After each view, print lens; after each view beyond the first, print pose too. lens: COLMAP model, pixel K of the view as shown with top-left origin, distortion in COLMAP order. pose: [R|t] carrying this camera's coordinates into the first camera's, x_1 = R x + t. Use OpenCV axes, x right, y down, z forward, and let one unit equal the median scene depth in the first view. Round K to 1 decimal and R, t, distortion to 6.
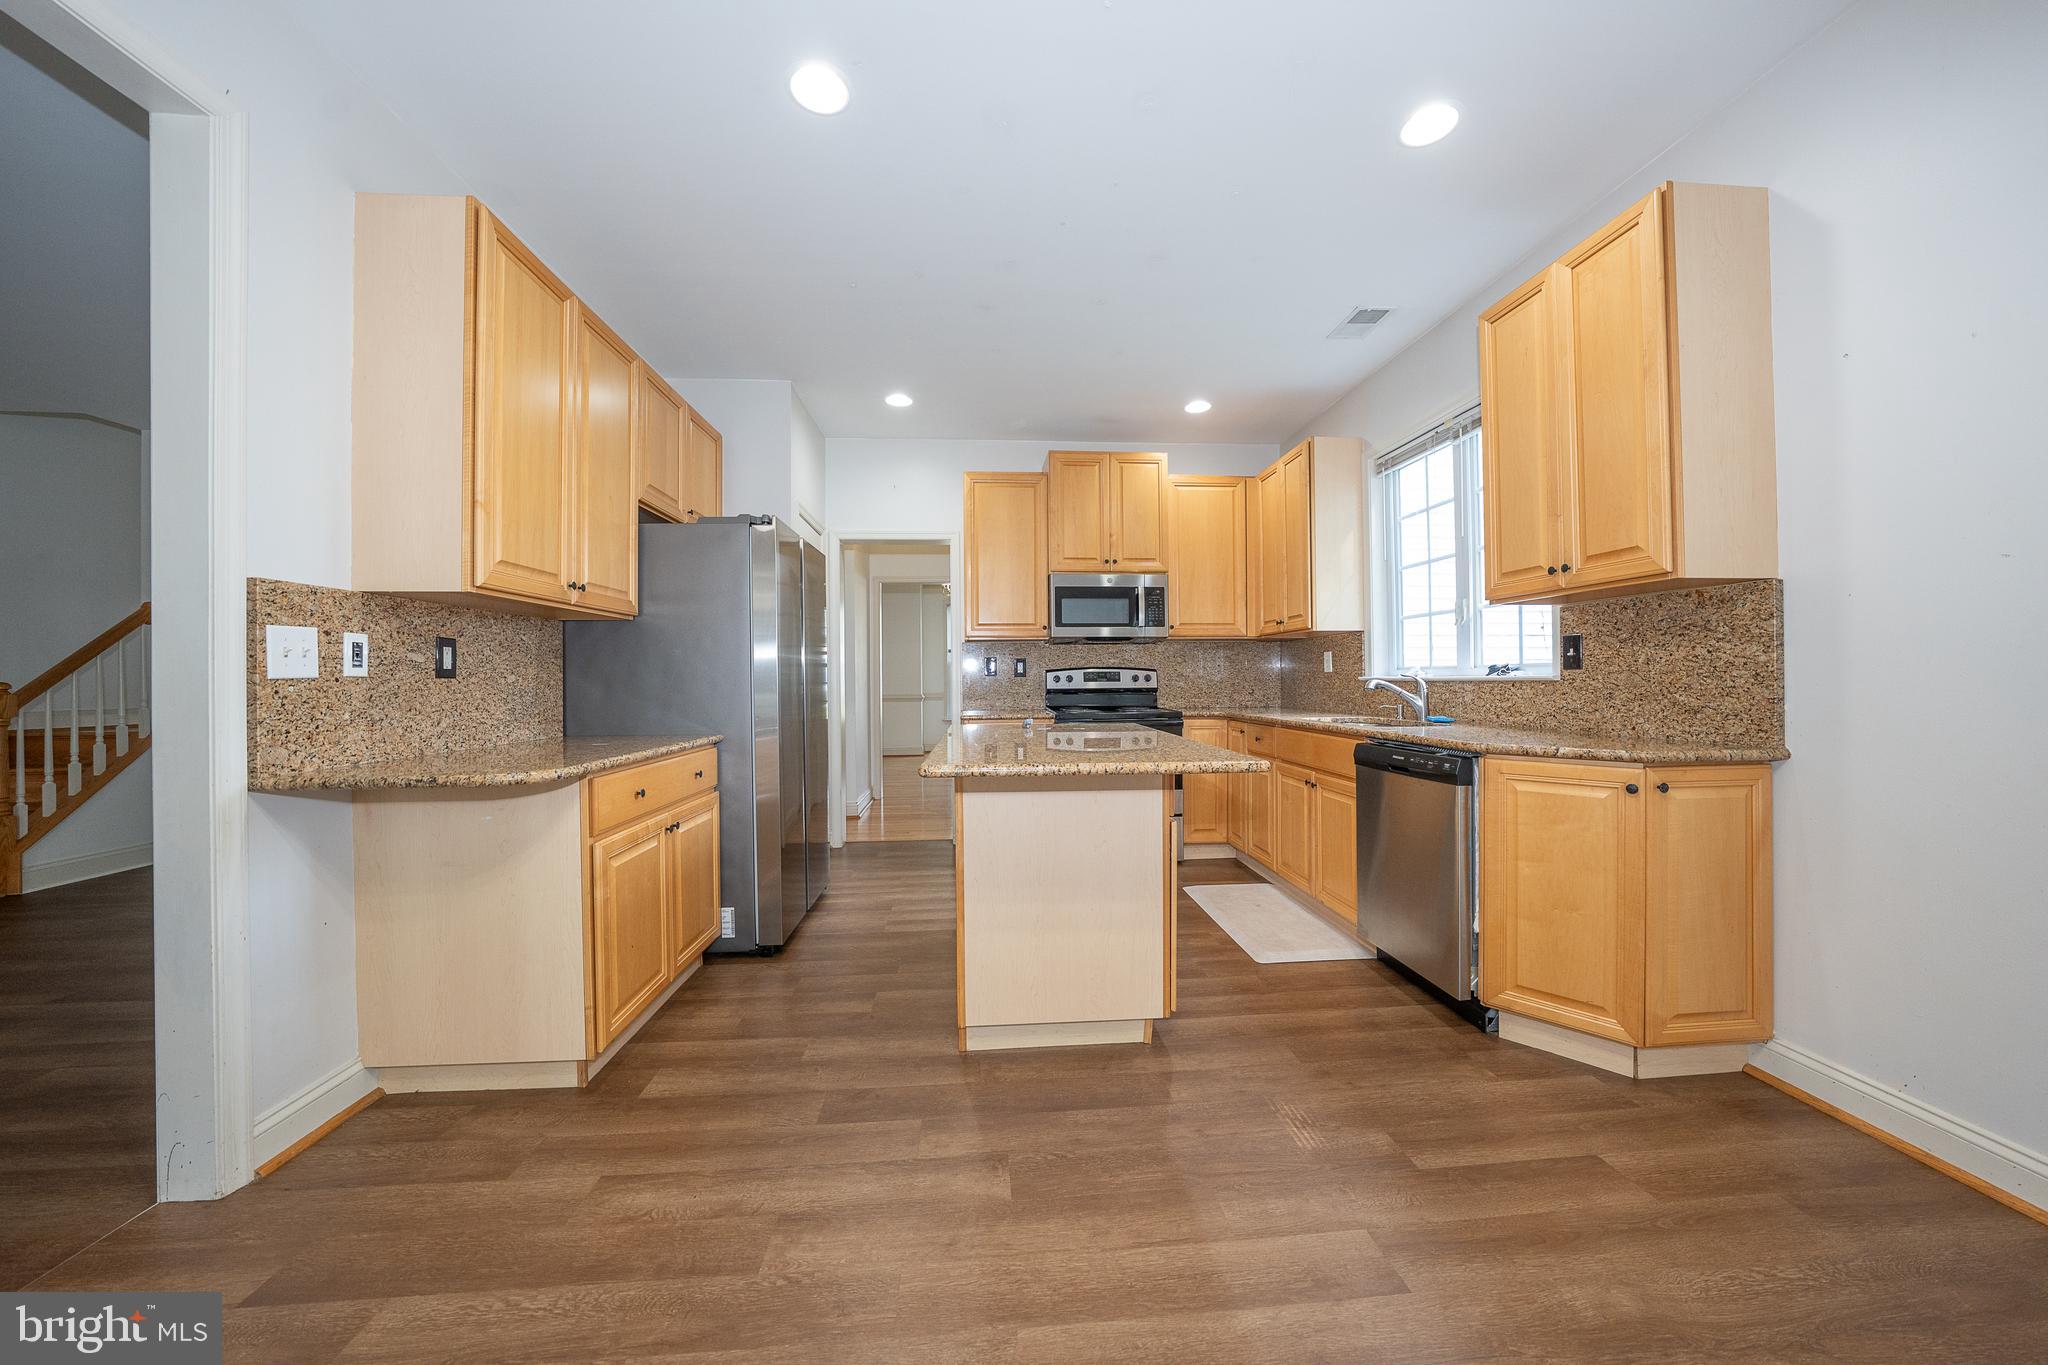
lens RADIAL K [[695.3, 0, 1023.7], [0, 695.3, 679.1], [0, 0, 1]] dist [-0.009522, 0.000322]
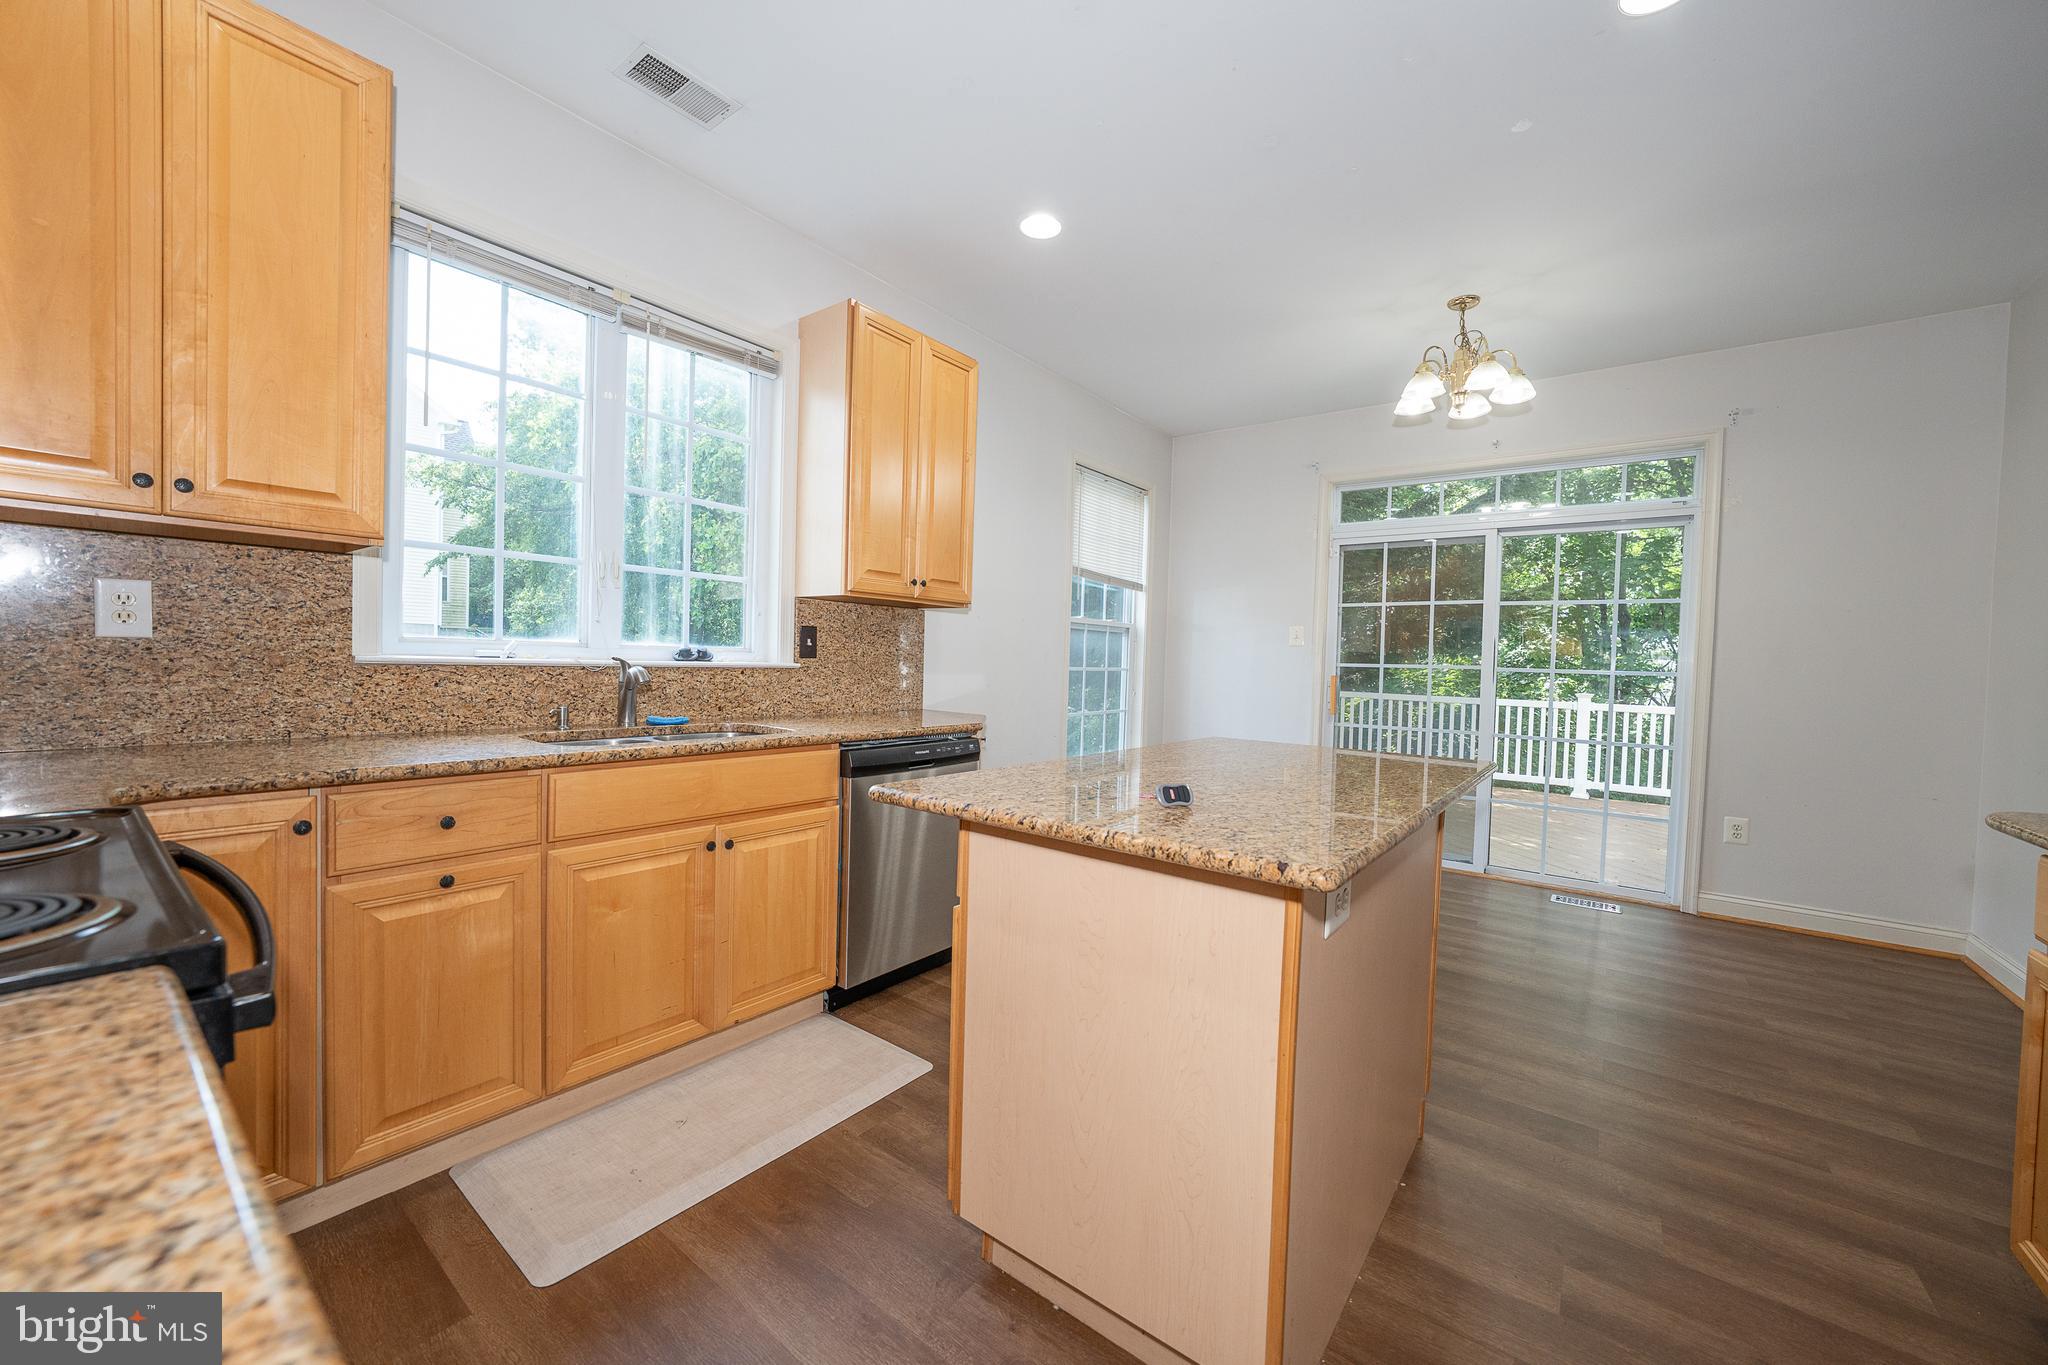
lens RADIAL K [[761.9, 0, 1040.0], [0, 761.9, 682.4], [0, 0, 1]] dist [0.000177, 0.000089]
pose [[-0.753222, -0.034401, 0.656866, -0.279311], [-0.024012, 0.999404, 0.024805, -0.014528], [-0.657328, 0.002911, -0.753599, 1.683023]]
